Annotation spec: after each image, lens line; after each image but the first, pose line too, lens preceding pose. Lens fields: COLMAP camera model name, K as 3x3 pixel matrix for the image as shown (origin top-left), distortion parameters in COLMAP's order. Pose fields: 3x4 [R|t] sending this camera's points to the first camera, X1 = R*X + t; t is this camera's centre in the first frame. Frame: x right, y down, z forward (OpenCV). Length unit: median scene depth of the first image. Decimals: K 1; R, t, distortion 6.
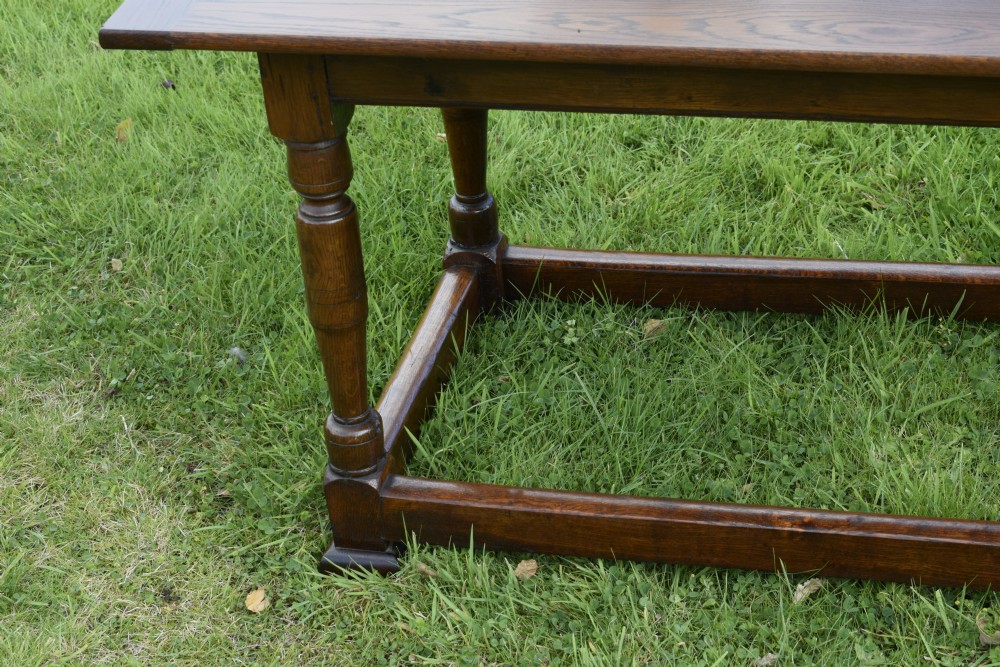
lens RADIAL K [[1865.8, 0, 500.0], [0, 1865.8, 333.5], [0, 0, 1]] dist [-0.021372, -0.013175]
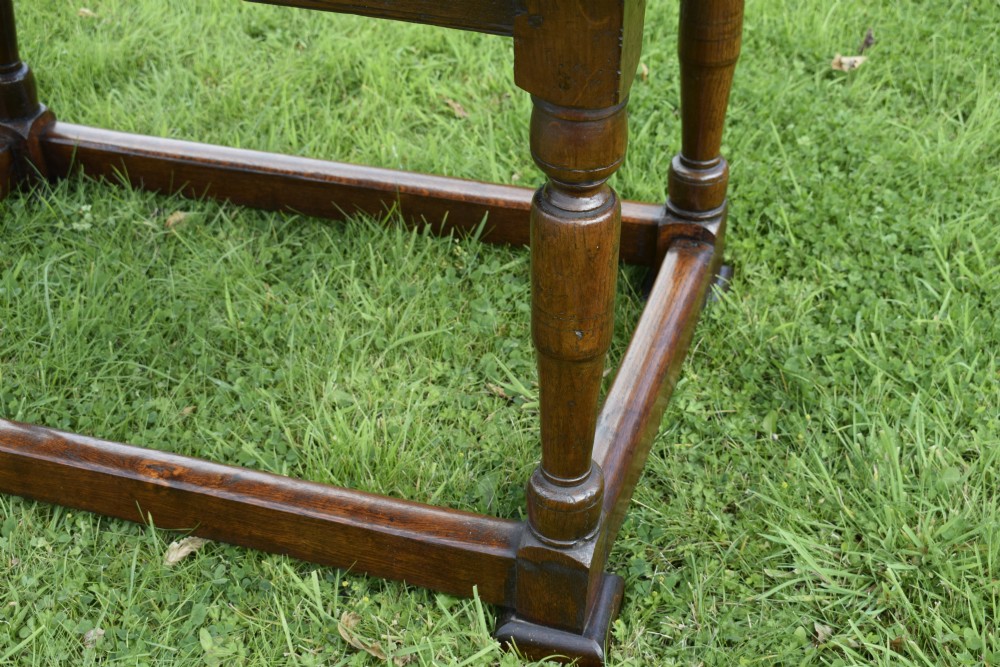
lens RADIAL K [[1202.9, 0, 500.0], [0, 1202.9, 333.5], [0, 0, 1]] dist [-0.009035, -0.010486]
pose [[0.996122, 0.087645, 0.007643, 0.254977], [-0.087942, 0.989466, 0.114996, -0.032151], [0.002516, -0.115222, 0.993337, 0.394983]]
